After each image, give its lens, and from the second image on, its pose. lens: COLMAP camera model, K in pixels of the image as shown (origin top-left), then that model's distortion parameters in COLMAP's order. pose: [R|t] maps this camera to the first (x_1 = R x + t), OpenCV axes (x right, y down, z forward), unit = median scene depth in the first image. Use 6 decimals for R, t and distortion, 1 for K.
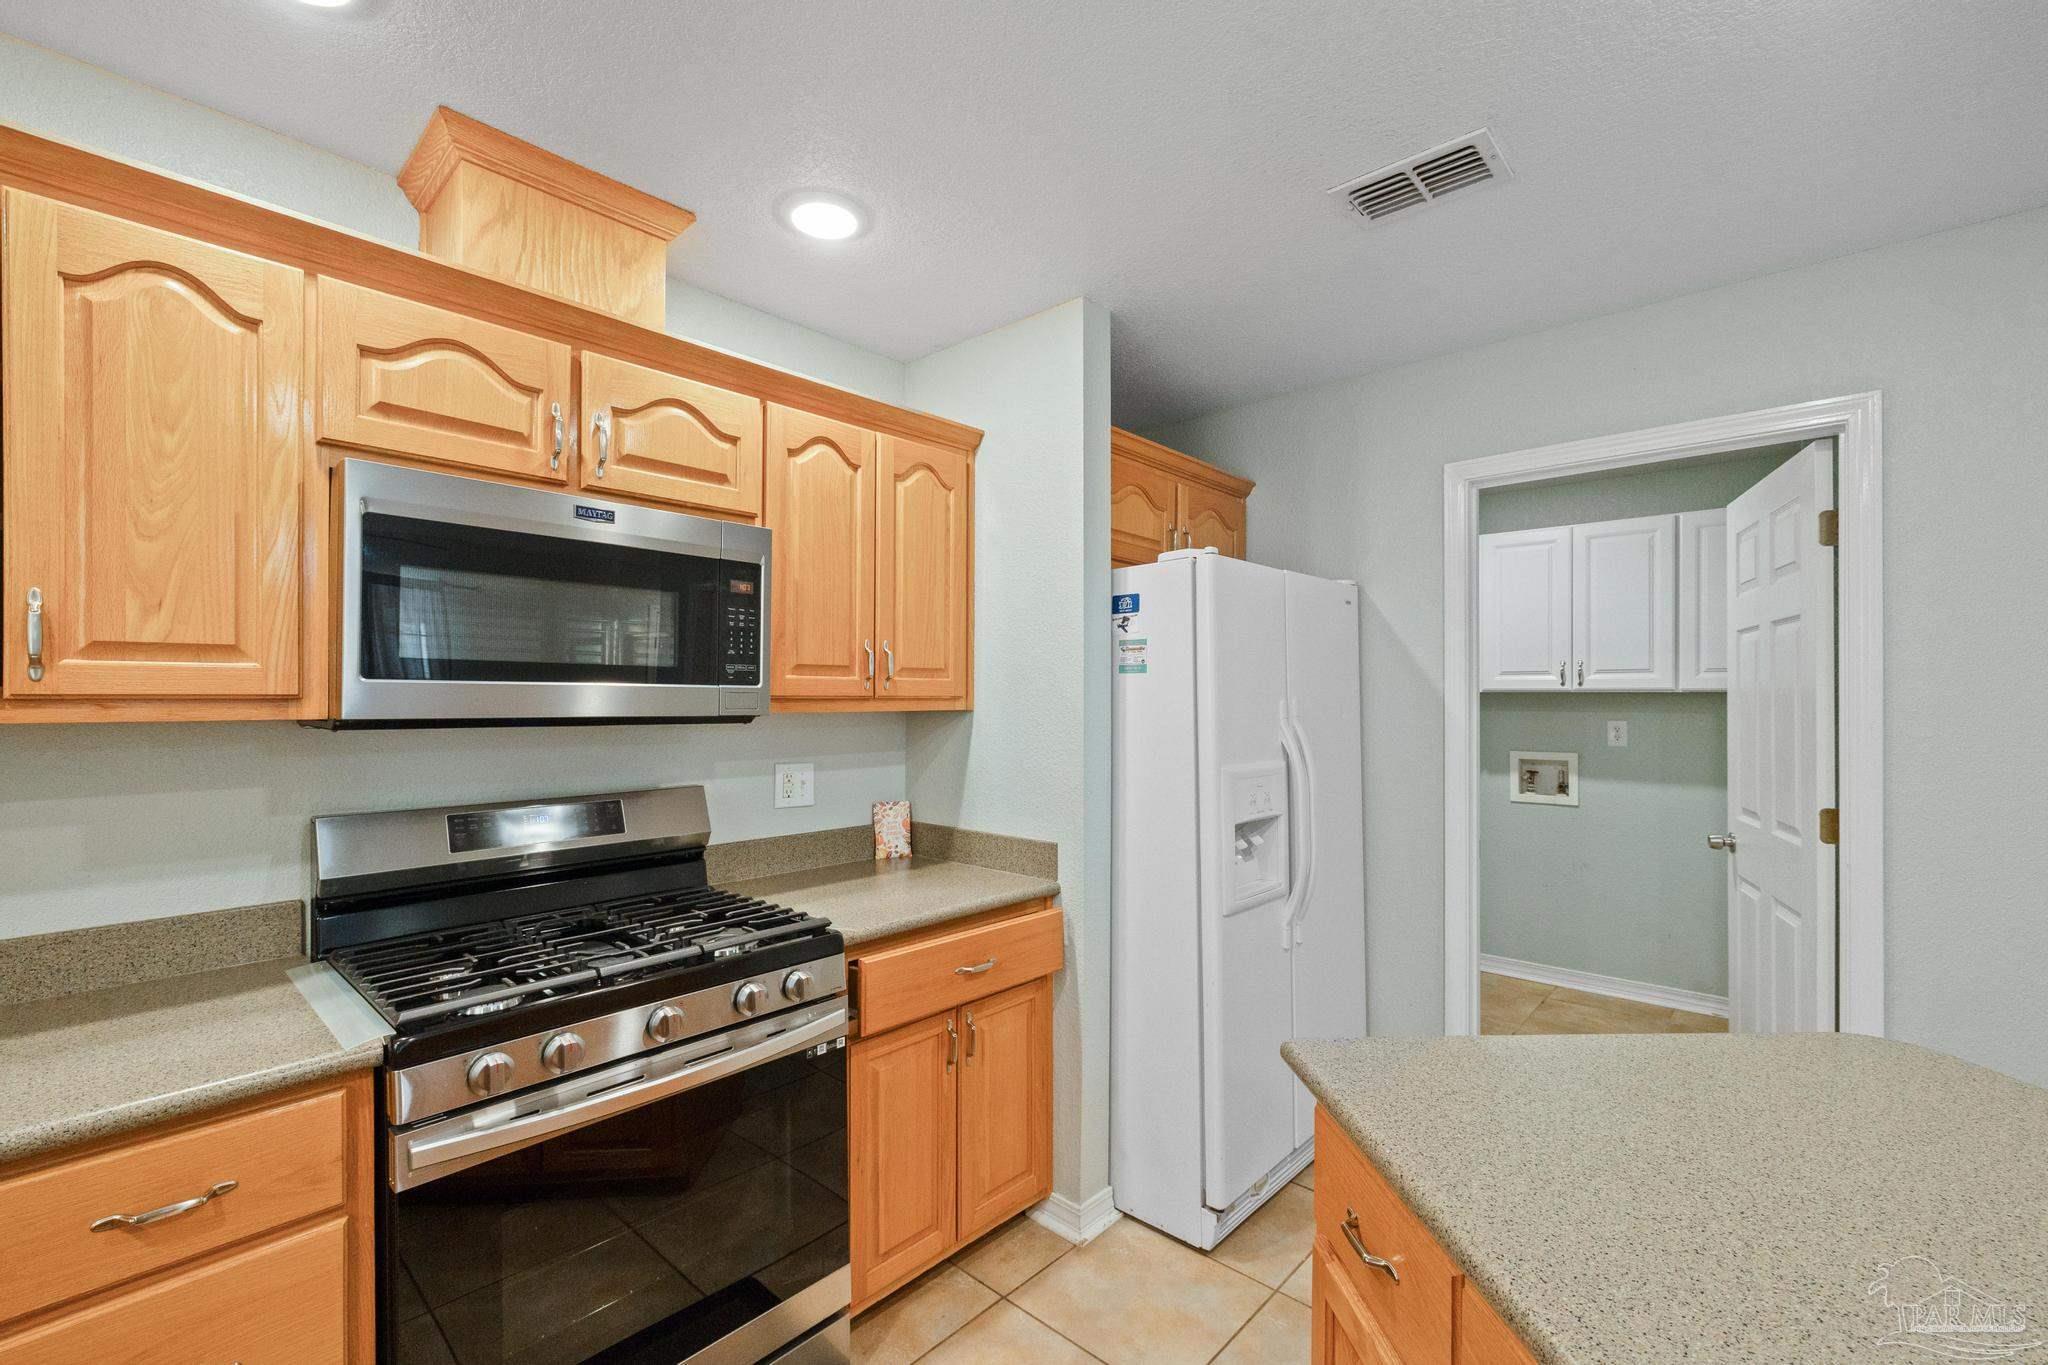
lens RADIAL K [[871.6, 0, 1021.6], [0, 871.6, 692.8], [0, 0, 1]] dist [0.002035, 0.000272]
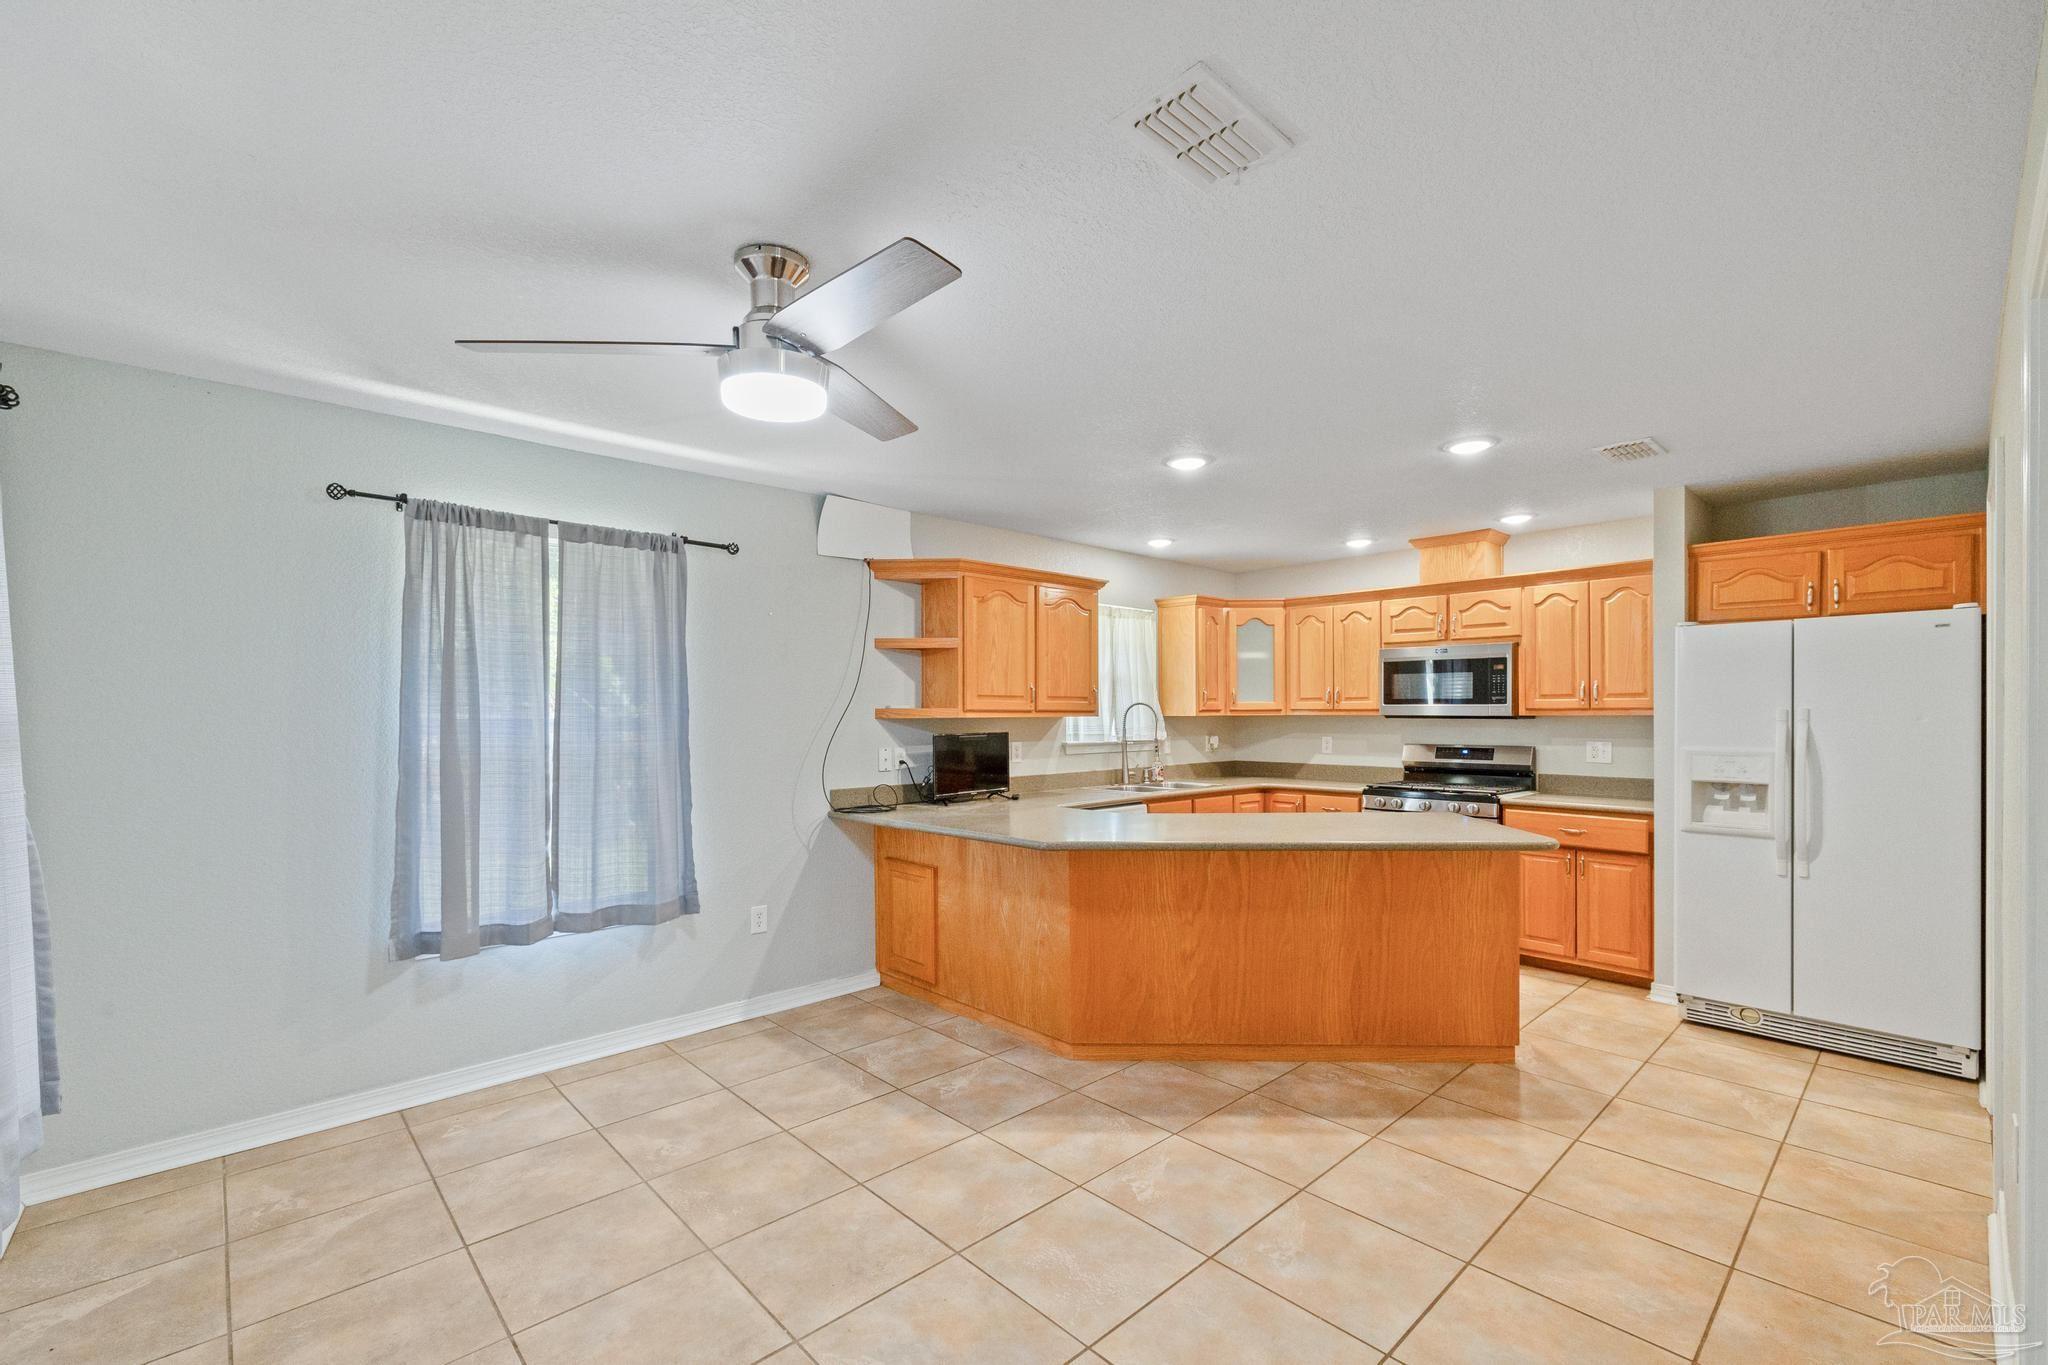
lens RADIAL K [[877.1, 0, 1021.2], [0, 877.1, 709.3], [0, 0, 1]] dist [0.001740, 0.000668]
pose [[-0.076786, -0.003735, -0.997041, 2.193897], [0.007557, 0.999962, -0.004328, 0.006294], [0.997019, -0.007867, -0.076754, -0.210650]]
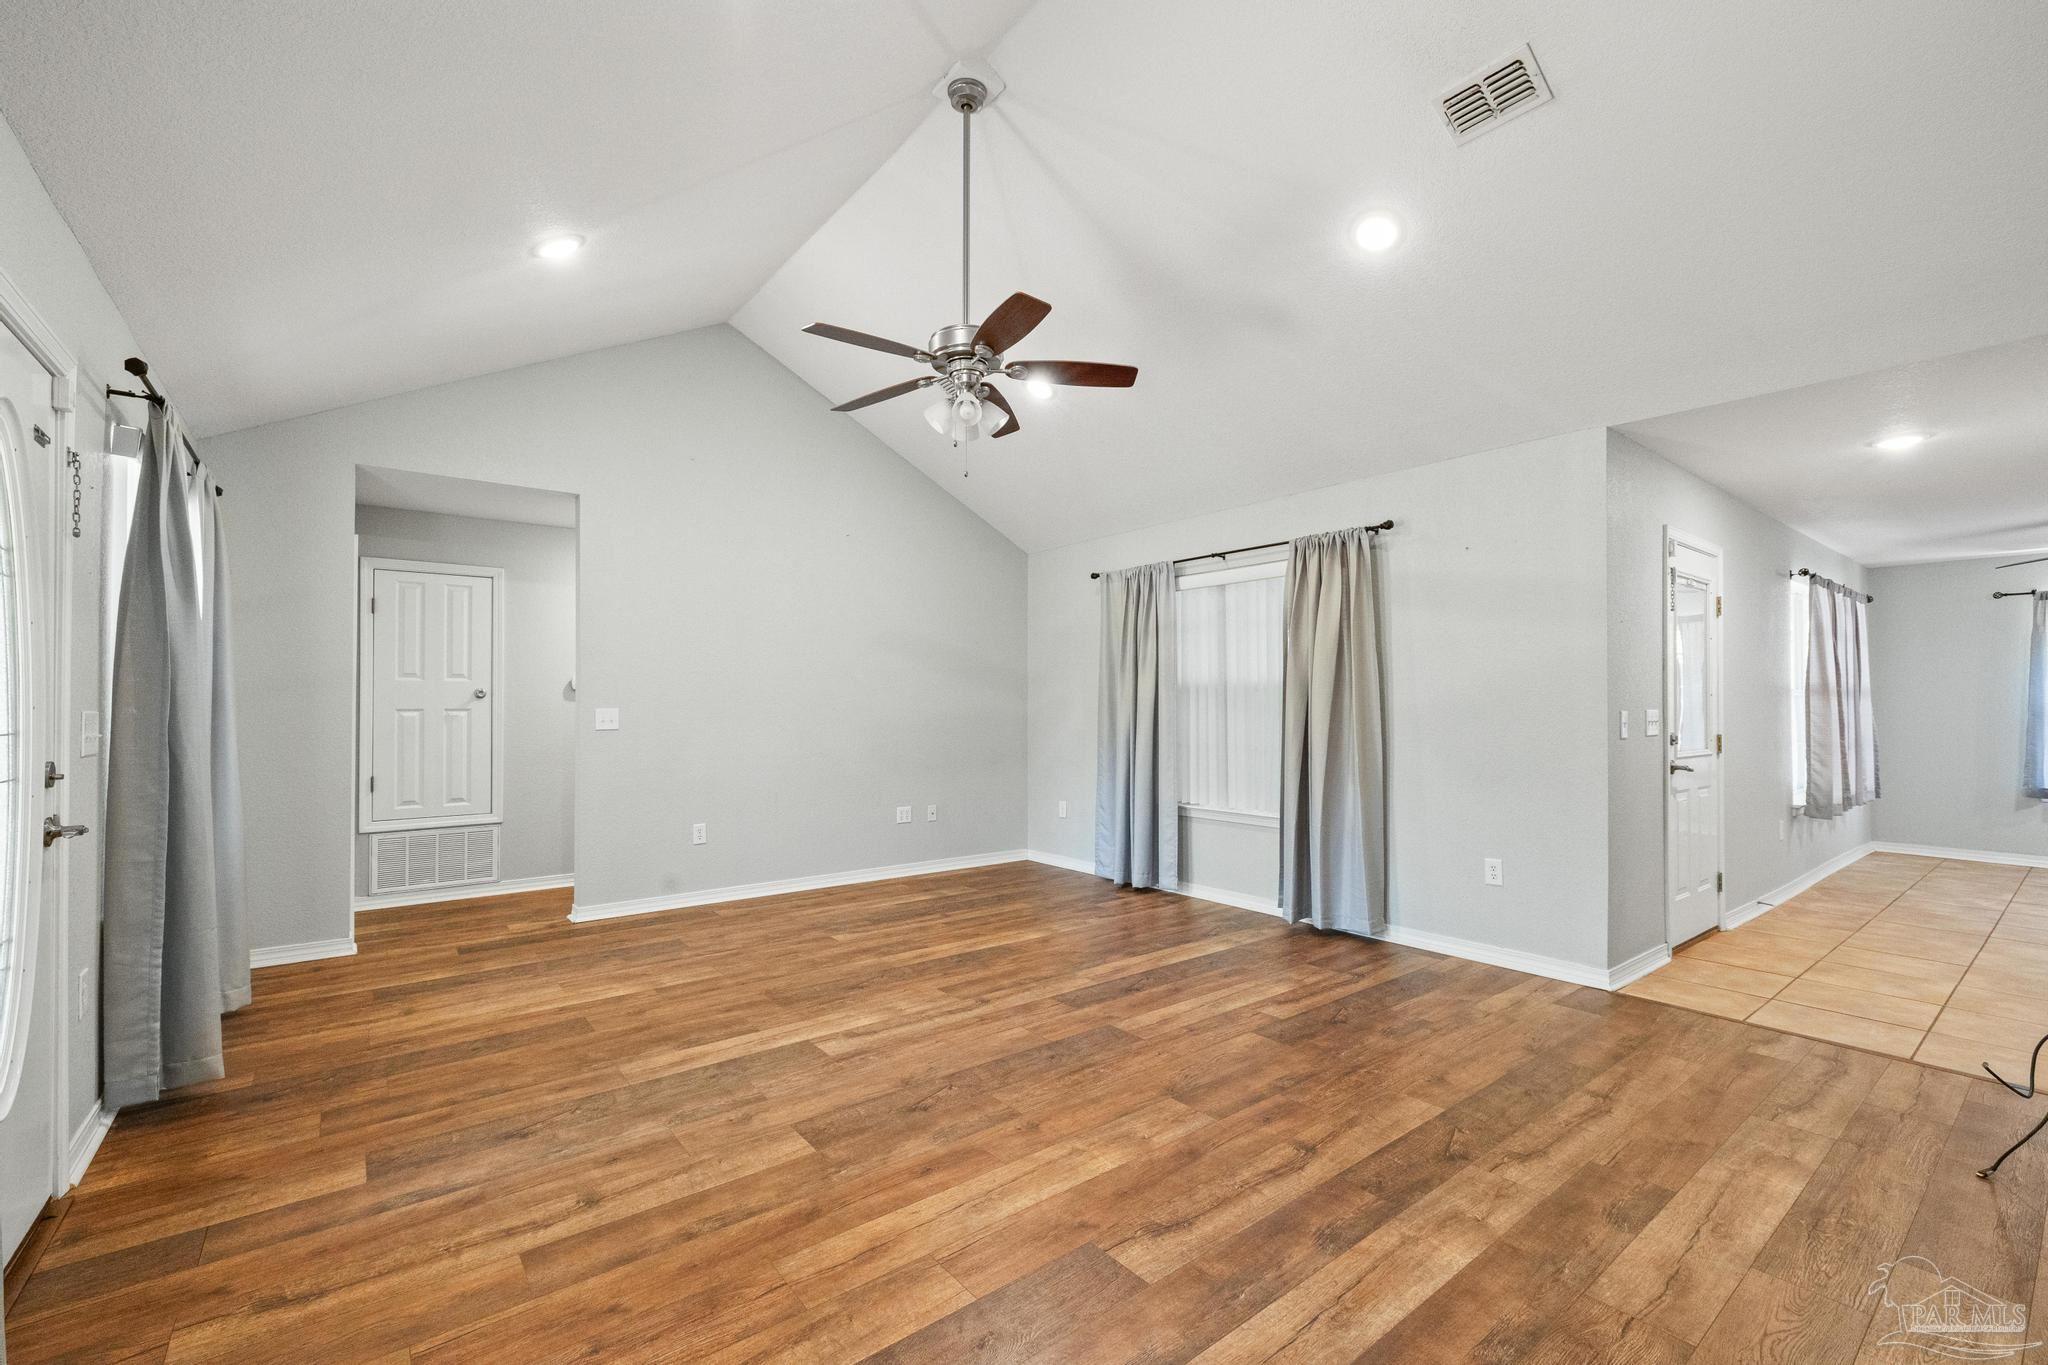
lens RADIAL K [[861.8, 0, 1022.4], [0, 861.8, 696.3], [0, 0, 1]] dist [0.003315, 0.000542]
pose [[-0.985698, -0.004435, 0.168462, 3.914481], [-0.006627, 0.999900, -0.012456, 0.111888], [-0.168390, -0.013394, -0.985629, 2.369849]]
